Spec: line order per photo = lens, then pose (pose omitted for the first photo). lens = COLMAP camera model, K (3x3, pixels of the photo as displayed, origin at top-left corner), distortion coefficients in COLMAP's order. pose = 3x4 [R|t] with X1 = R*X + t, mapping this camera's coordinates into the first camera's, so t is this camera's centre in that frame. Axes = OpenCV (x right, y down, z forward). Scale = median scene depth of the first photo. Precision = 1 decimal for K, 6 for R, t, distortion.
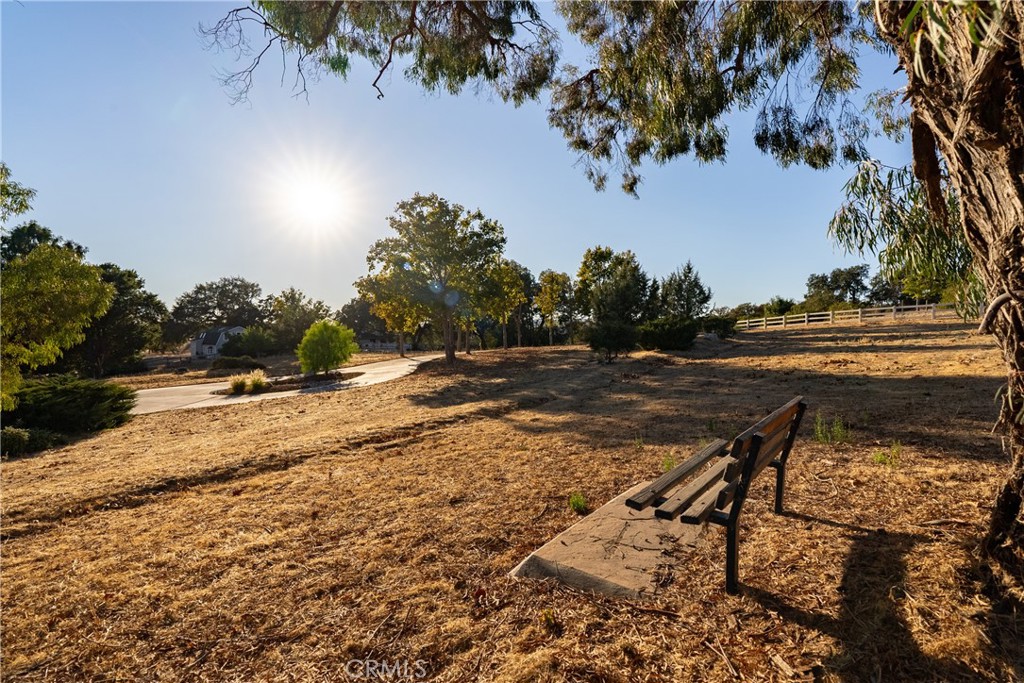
lens RADIAL K [[472.0, 0, 513.2], [0, 472.0, 341.8], [0, 0, 1]] dist [0.002177, 0.000401]
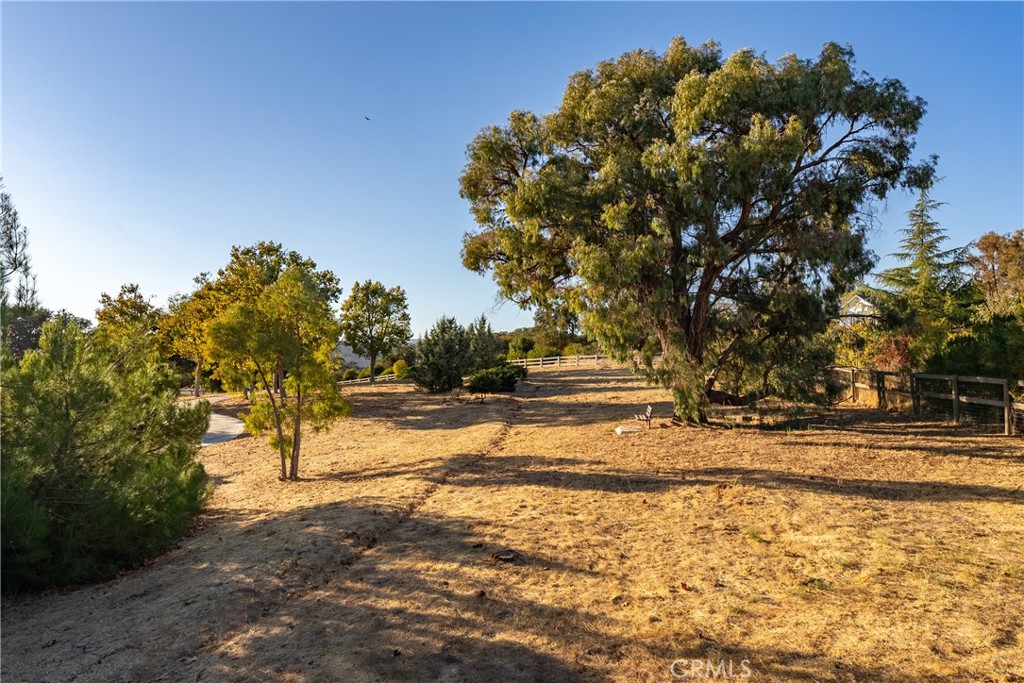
lens RADIAL K [[678.8, 0, 511.5], [0, 678.8, 342.6], [0, 0, 1]] dist [0.000001, 0.000001]
pose [[0.847471, 0.016616, 0.530581, -0.498629], [0.009306, 0.998891, -0.046145, -0.024920], [-0.530759, 0.044044, 0.846377, -0.490624]]
